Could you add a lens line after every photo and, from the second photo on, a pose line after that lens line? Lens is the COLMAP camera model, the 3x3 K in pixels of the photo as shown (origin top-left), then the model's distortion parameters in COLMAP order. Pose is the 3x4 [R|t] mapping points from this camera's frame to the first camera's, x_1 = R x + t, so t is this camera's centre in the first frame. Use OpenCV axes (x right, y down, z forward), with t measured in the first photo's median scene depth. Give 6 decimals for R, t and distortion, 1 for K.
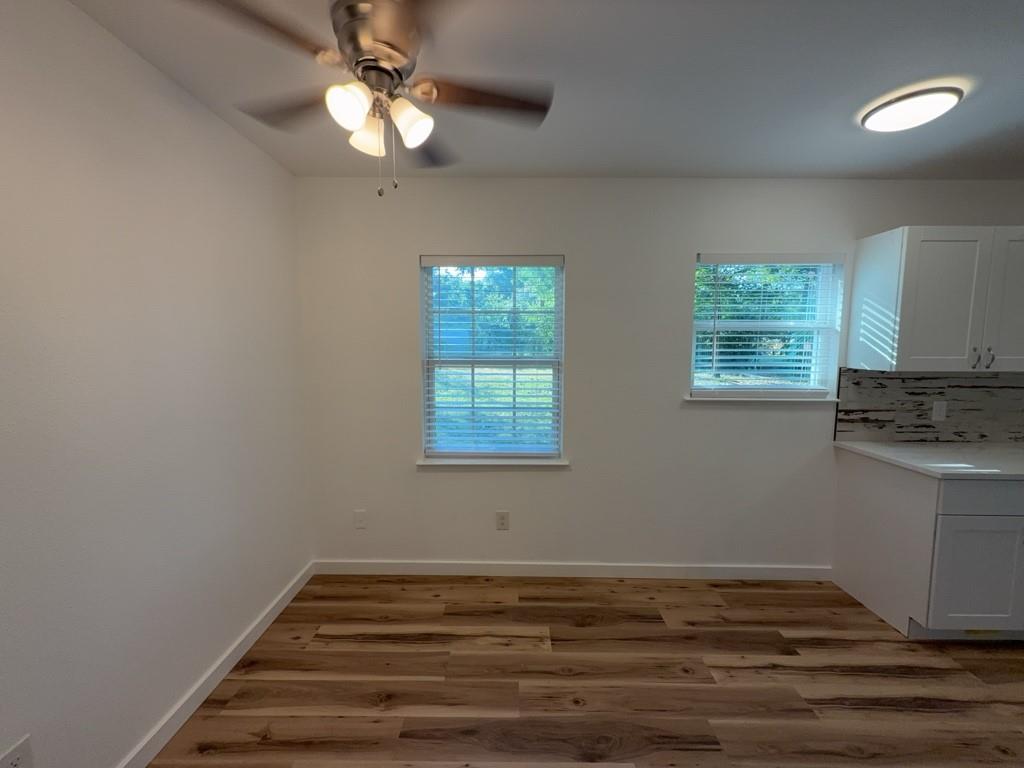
lens RADIAL K [[410.1, 0, 518.6], [0, 410.1, 384.8], [0, 0, 1]] dist [0.007786, 0.000155]
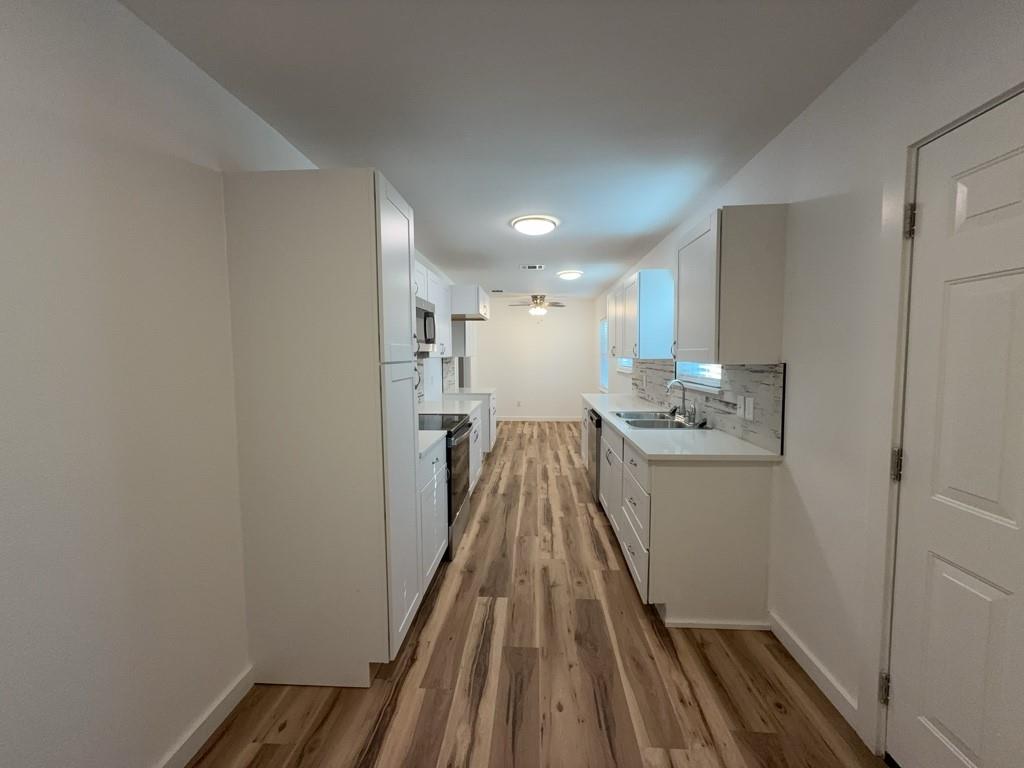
lens RADIAL K [[407.0, 0, 511.5], [0, 407.0, 382.3], [0, 0, 1]] dist [0.000169, -0.000276]
pose [[-0.061734, 0.066120, -0.995900, 2.818779], [-0.090077, 0.993362, 0.071535, -0.007886], [0.994020, 0.094124, -0.055369, 0.531052]]
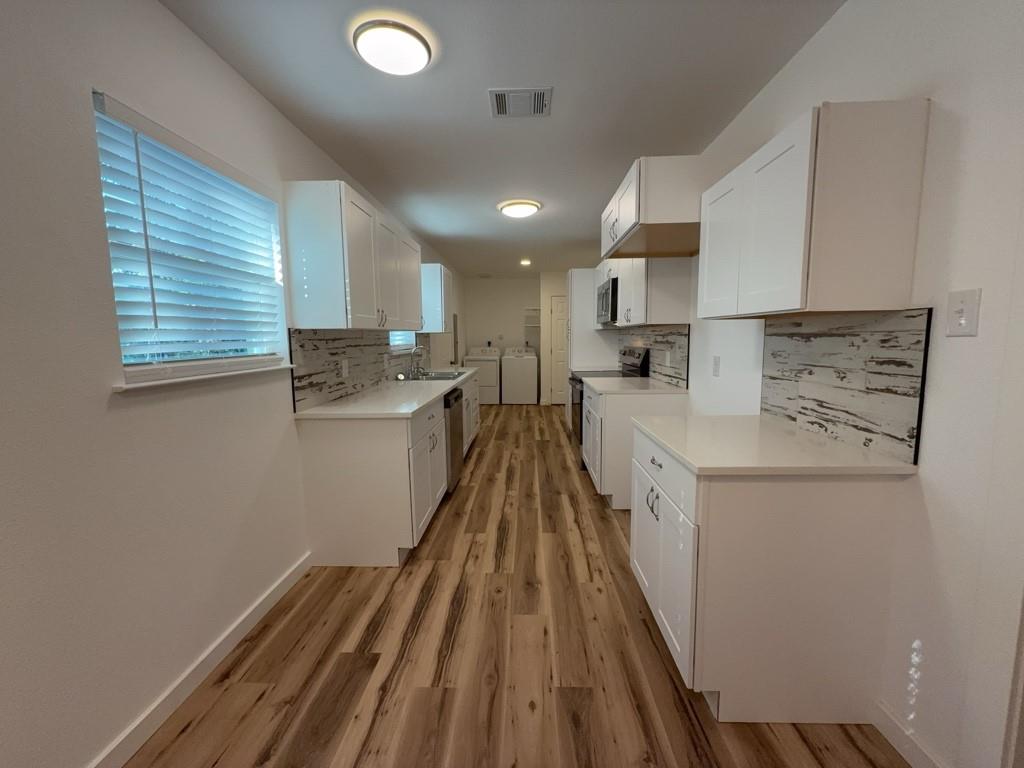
lens RADIAL K [[407.0, 0, 510.9], [0, 407.0, 379.0], [0, 0, 1]] dist [0.000169, -0.000276]
pose [[0.042926, -0.109334, 0.993078, -0.066988], [0.107805, 0.988697, 0.104192, 0.024927], [-0.993245, 0.102586, 0.054228, 0.499436]]
